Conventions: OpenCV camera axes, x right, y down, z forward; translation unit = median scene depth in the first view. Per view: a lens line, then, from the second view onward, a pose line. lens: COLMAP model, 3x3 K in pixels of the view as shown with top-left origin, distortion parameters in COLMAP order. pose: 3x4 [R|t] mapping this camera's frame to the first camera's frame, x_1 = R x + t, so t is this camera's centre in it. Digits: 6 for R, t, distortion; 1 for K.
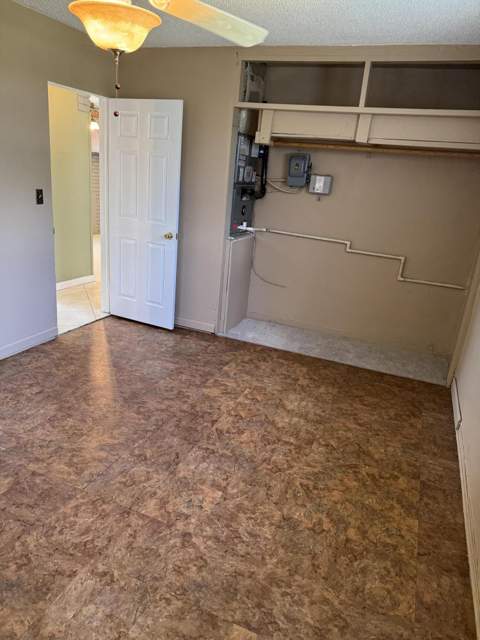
lens RADIAL K [[450.6, 0, 240.0], [0, 450.6, 320.0], [0, 0, 1]] dist [0.091762, -0.121188]
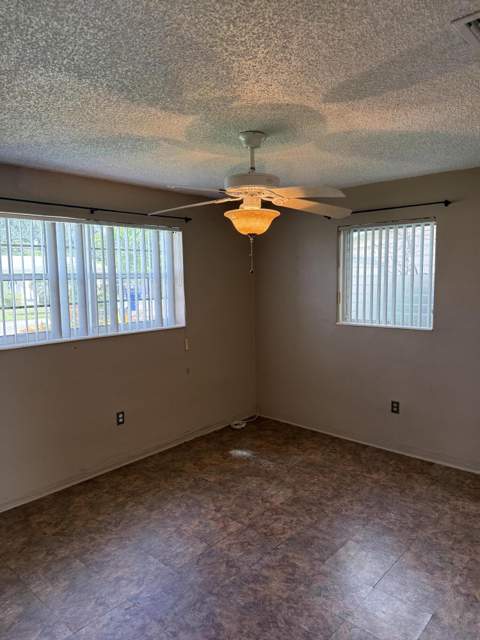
lens RADIAL K [[450.6, 0, 240.0], [0, 450.6, 320.0], [0, 0, 1]] dist [0.091762, -0.121188]
pose [[-0.937866, -0.101307, 0.331880, -0.624588], [0.048466, 0.908813, 0.414380, -0.765245], [-0.343596, 0.404718, -0.847434, 1.955126]]
